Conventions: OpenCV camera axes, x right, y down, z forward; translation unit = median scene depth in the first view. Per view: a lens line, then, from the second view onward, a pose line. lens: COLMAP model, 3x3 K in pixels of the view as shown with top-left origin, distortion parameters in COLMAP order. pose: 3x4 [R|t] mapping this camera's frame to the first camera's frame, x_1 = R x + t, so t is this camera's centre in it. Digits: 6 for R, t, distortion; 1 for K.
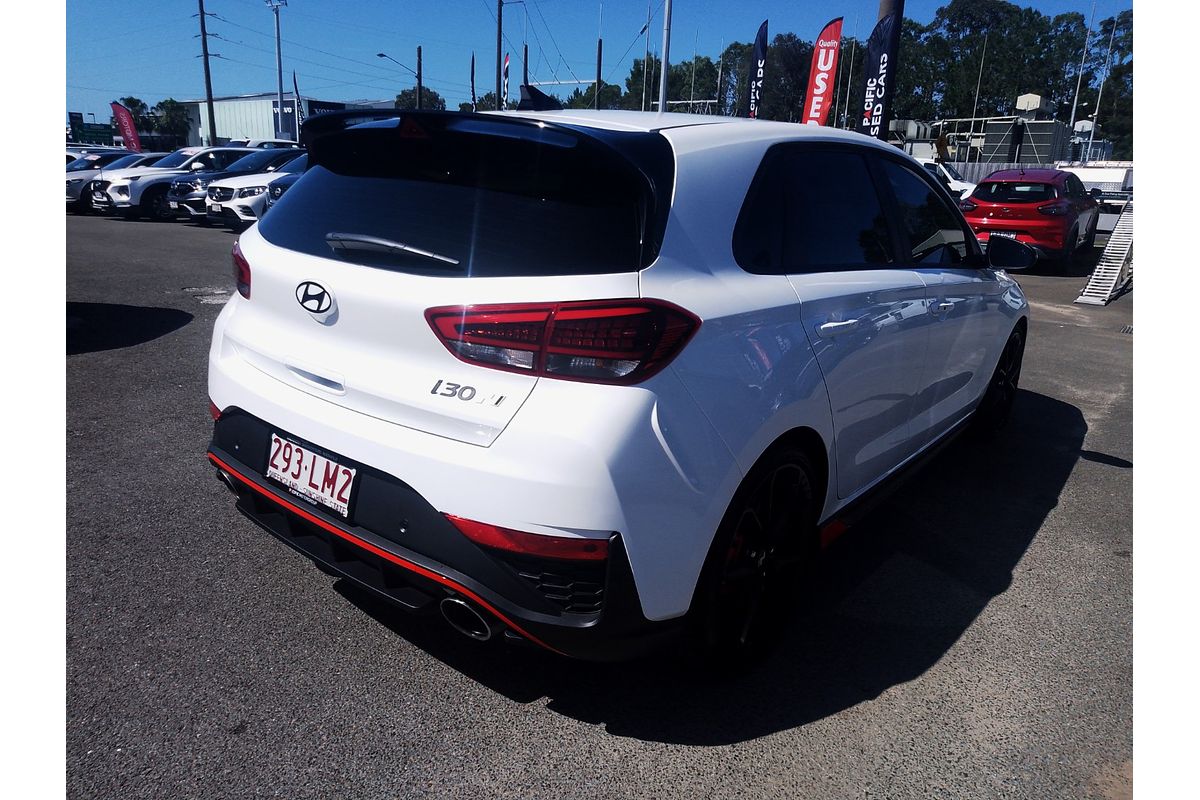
lens RADIAL K [[804.3, 0, 584.9], [0, 804.3, 401.3], [0, 0, 1]] dist [-0.003511, -0.004527]
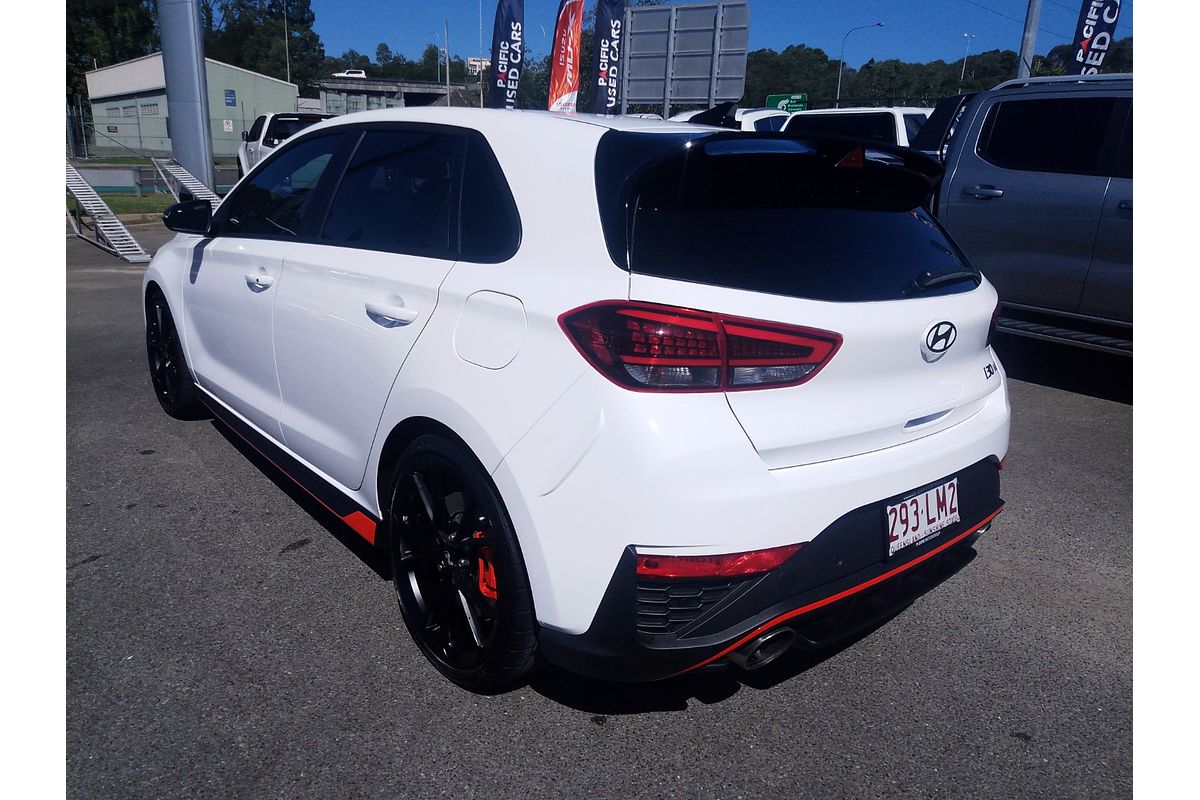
lens RADIAL K [[795.1, 0, 600.0], [0, 795.1, 400.0], [0, 0, 1]] dist [-0.006463, 0.007821]
pose [[0.186543, -0.308682, 0.932693, -1.246226], [0.241267, 0.934679, 0.261085, -0.381207], [-0.952361, 0.176325, 0.248833, 1.079929]]
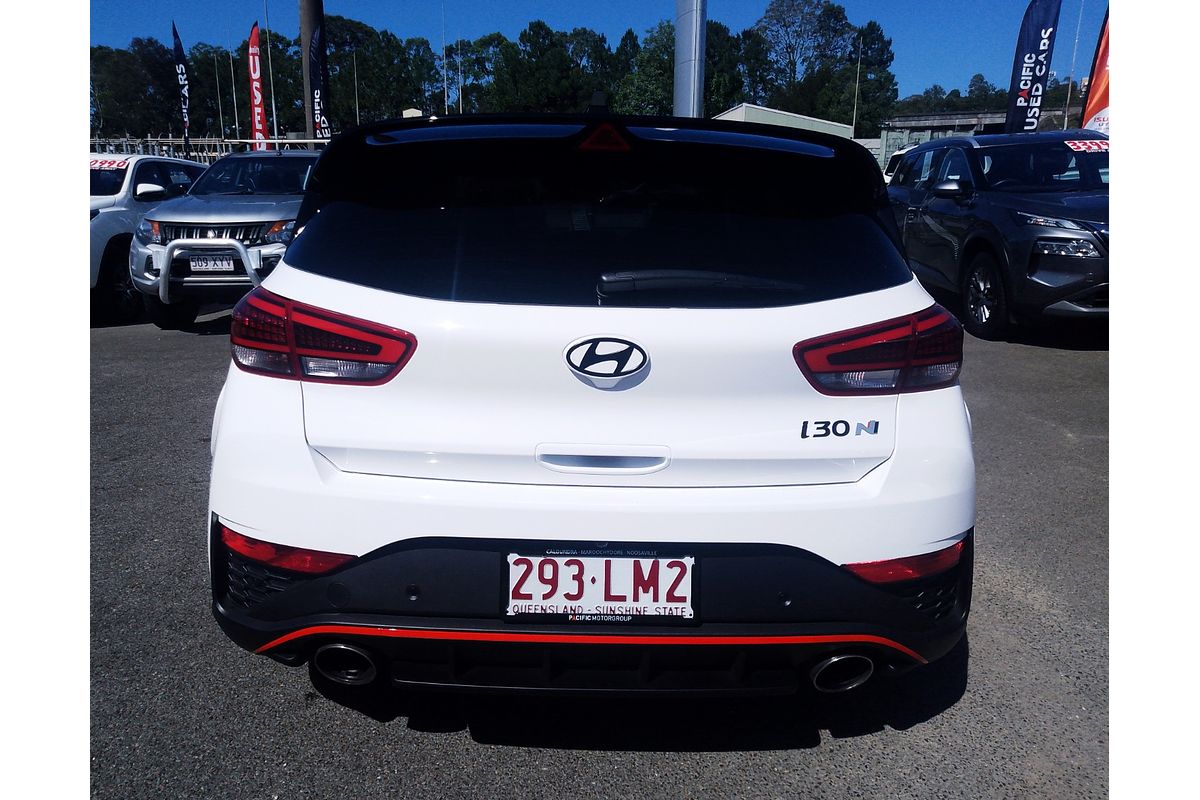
lens RADIAL K [[812.3, 0, 572.0], [0, 812.3, 399.7], [0, 0, 1]] dist [-0.004537, 0.000315]
pose [[0.770725, -0.193595, 0.607045, -0.777399], [0.204524, 0.977476, 0.052060, -0.126340], [-0.603451, 0.084031, 0.792960, 0.375521]]
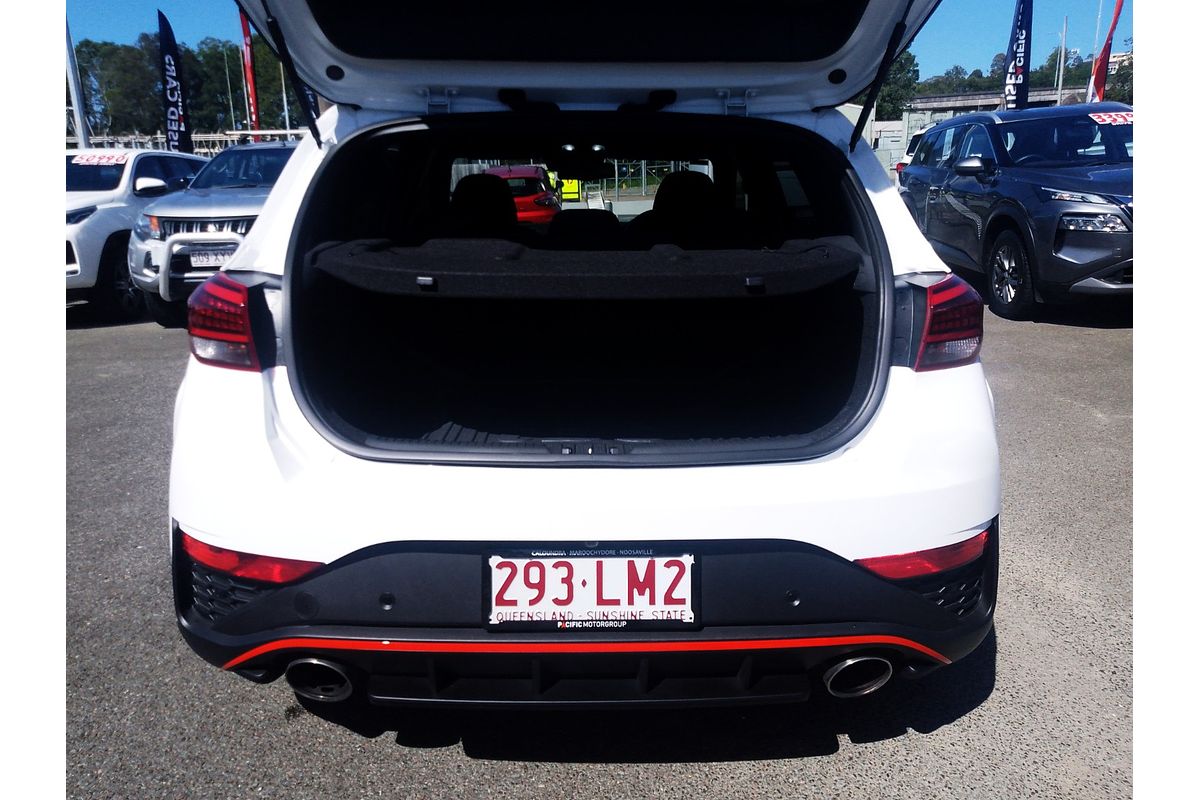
lens RADIAL K [[819.2, 0, 600.0], [0, 819.2, 400.0], [0, 0, 1]] dist [0.002399, 0.000807]
pose [[0.763465, -0.216199, 0.608588, -0.717011], [0.225630, 0.972217, 0.062328, -0.110891], [-0.605156, 0.089730, 0.791034, 0.401907]]
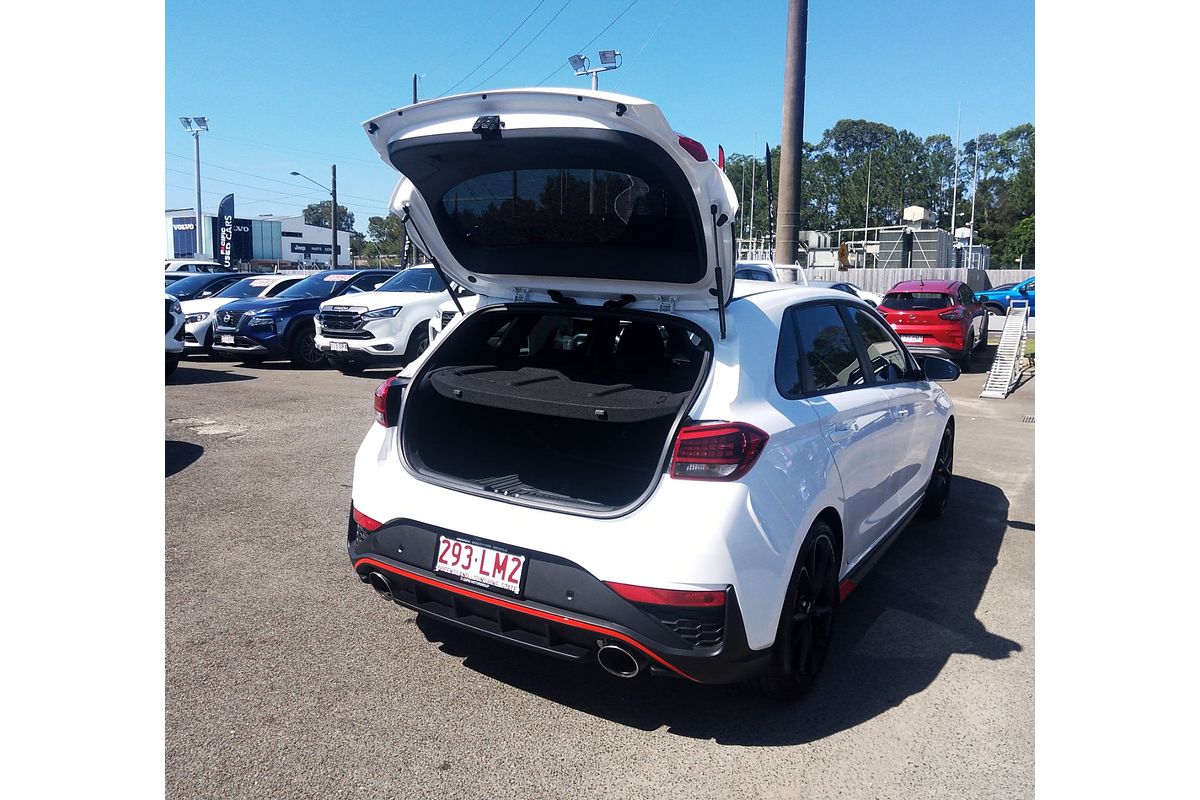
lens RADIAL K [[830.1, 0, 624.2], [0, 830.1, 383.7], [0, 0, 1]] dist [-0.003940, -0.002271]
pose [[0.988531, -0.037891, 0.146187, -0.287026], [0.059795, 0.987104, -0.148492, 0.013657], [-0.138676, 0.155530, 0.978049, -0.398829]]
